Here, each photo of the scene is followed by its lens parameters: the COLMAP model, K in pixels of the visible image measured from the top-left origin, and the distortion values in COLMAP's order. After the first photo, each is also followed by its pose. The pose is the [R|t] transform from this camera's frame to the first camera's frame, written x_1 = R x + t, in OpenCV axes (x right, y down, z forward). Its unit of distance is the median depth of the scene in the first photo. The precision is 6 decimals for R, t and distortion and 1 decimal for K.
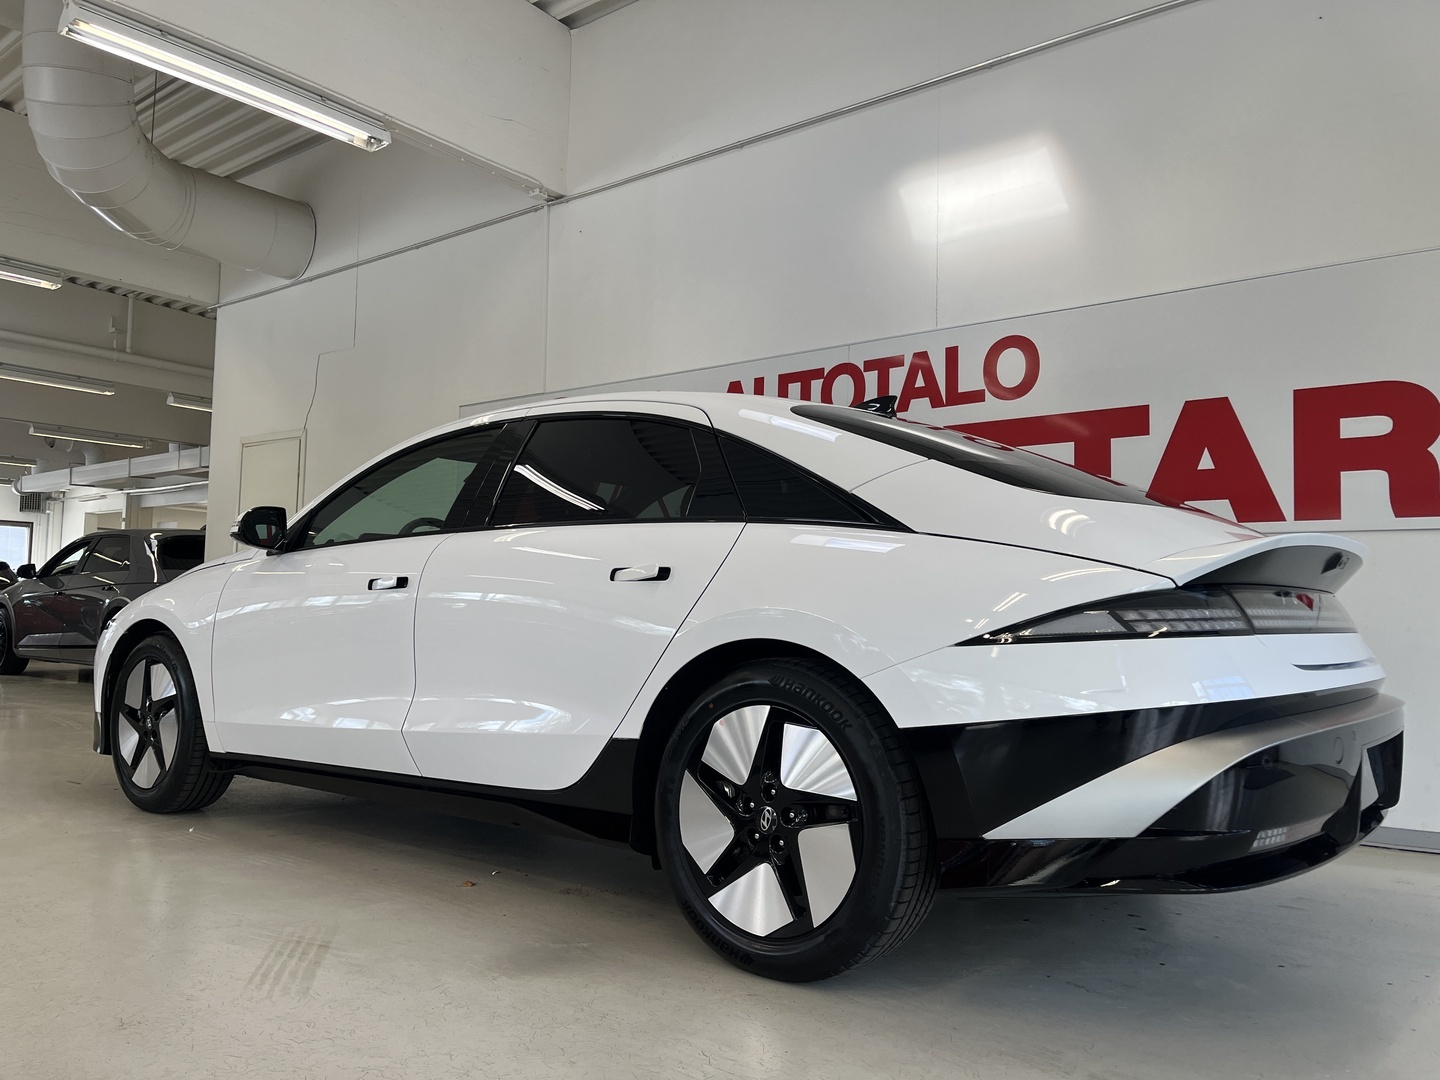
lens RADIAL K [[1089.3, 0, 720.0], [0, 1089.3, 540.0], [0, 0, 1]] dist [0.046418, -0.001465]
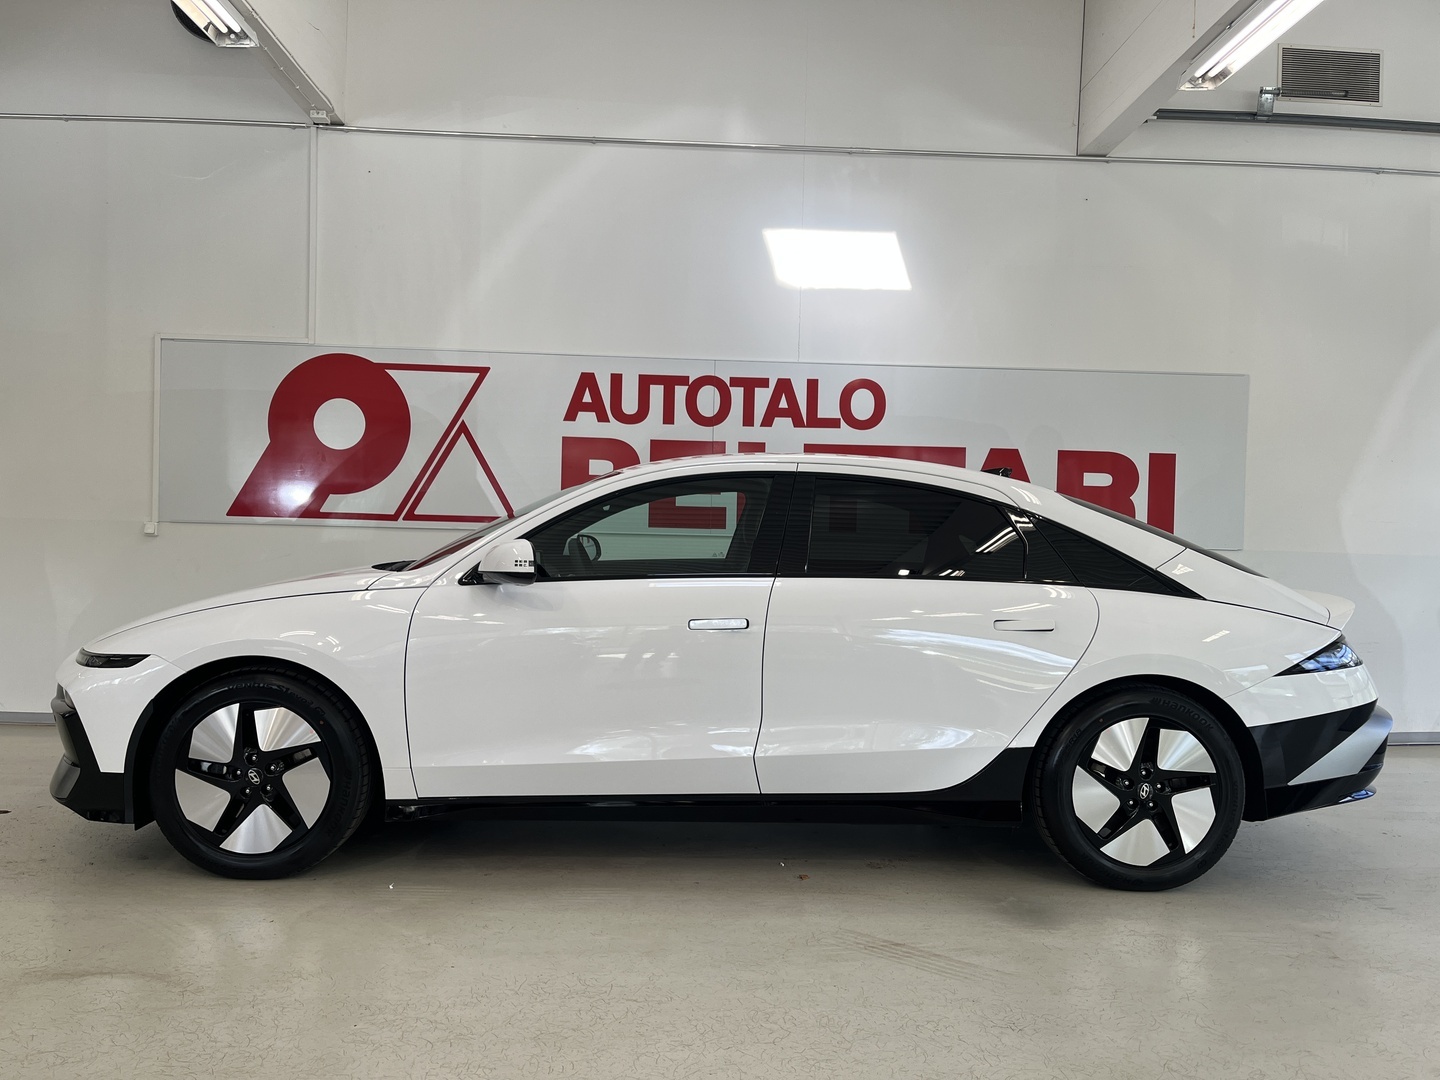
lens RADIAL K [[1061.9, 0, 722.7], [0, 1061.9, 554.6], [0, 0, 1]] dist [0.061690, -0.088443]
pose [[0.763745, -0.013569, 0.645376, -1.141913], [-0.057026, 0.994452, 0.088394, -0.142482], [-0.642995, -0.104314, 0.758733, 0.237057]]
